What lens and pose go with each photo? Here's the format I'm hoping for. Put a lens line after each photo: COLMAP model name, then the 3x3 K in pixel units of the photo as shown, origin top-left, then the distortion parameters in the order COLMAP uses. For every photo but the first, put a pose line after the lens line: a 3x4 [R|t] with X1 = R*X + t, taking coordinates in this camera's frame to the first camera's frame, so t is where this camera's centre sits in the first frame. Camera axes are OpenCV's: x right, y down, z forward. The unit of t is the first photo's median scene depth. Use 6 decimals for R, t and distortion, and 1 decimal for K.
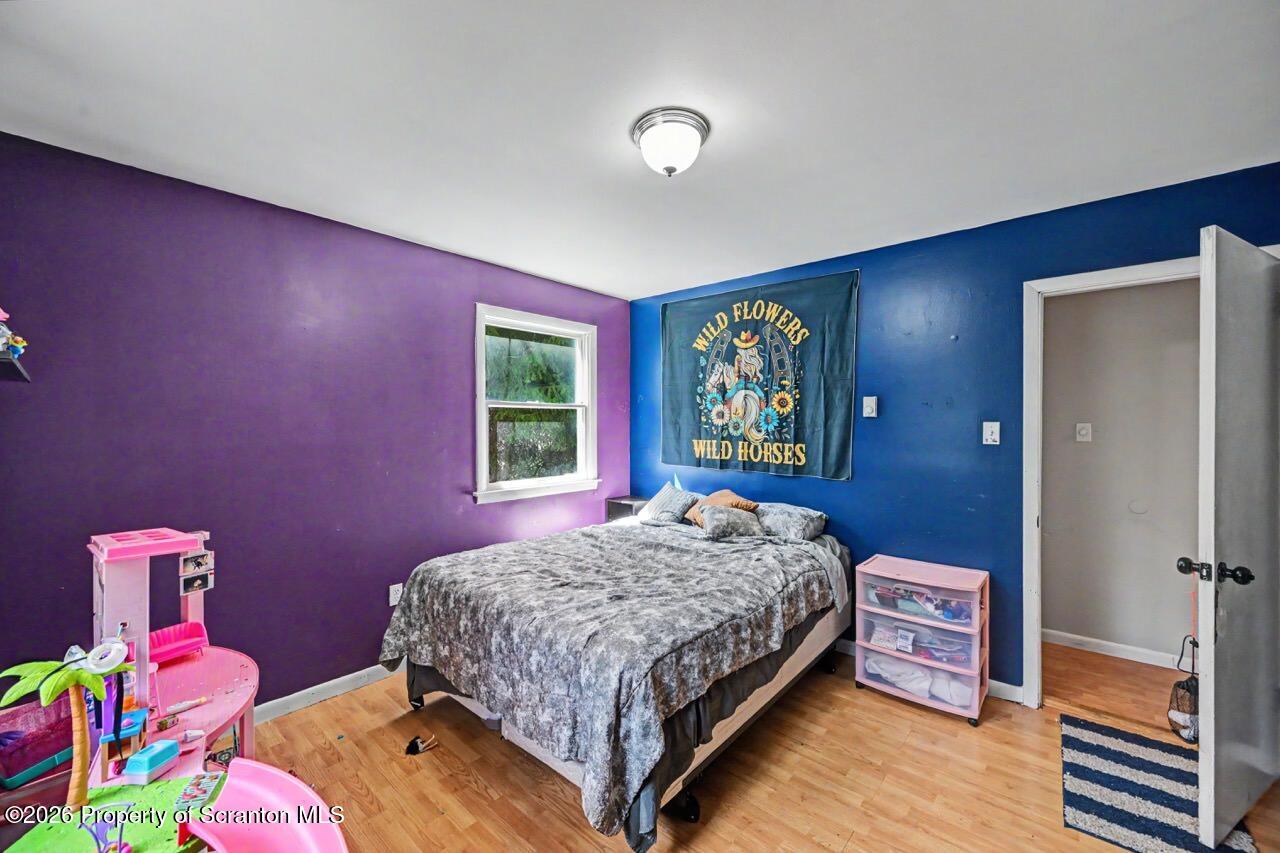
lens RADIAL K [[503.9, 0, 640.0], [0, 503.9, 426.5], [0, 0, 1]] dist [-0.000107, 0.000007]
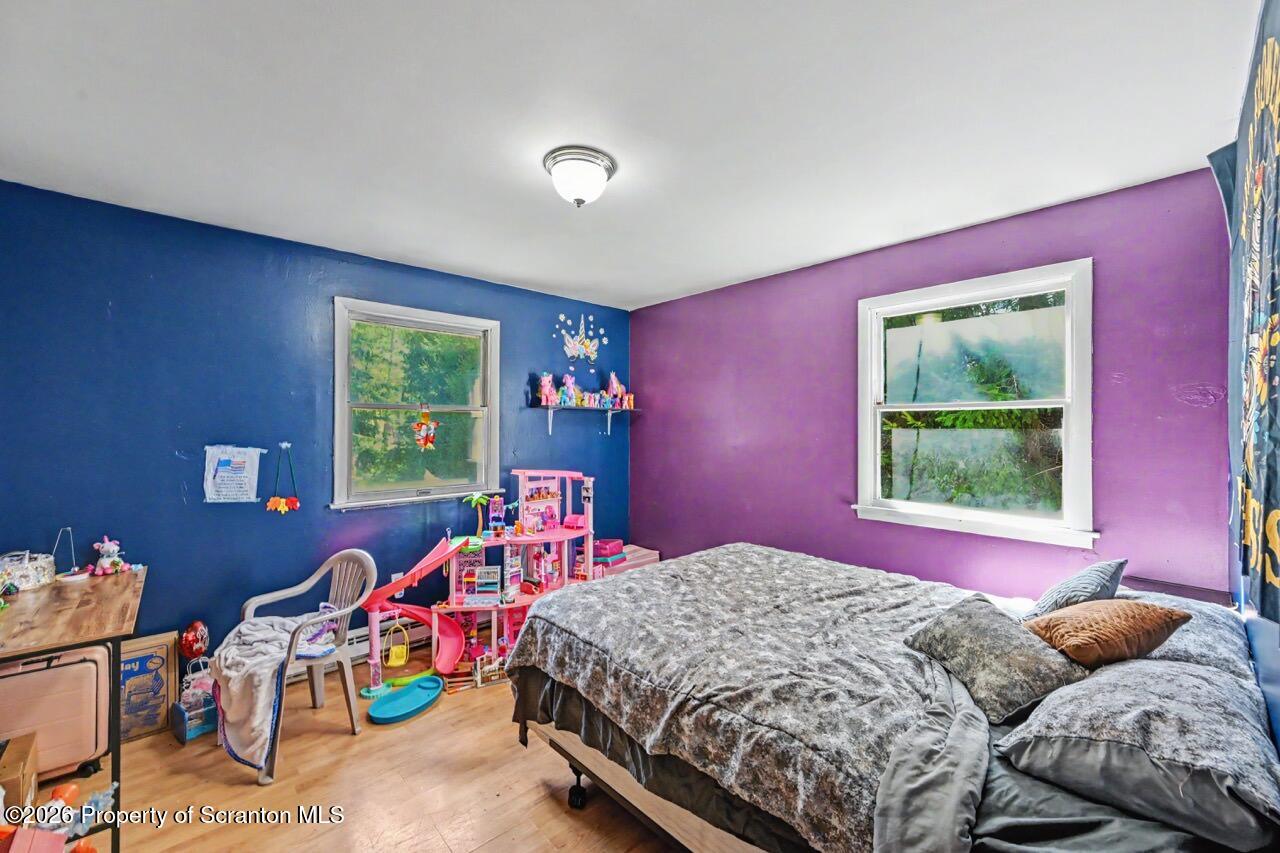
lens RADIAL K [[503.9, 0, 640.0], [0, 503.9, 426.5], [0, 0, 1]] dist [-0.000107, 0.000007]
pose [[-0.101403, -0.002611, -0.994842, 0.969528], [-0.009613, 0.999952, -0.001645, -0.011235], [0.994799, 0.009397, -0.101424, 1.052523]]
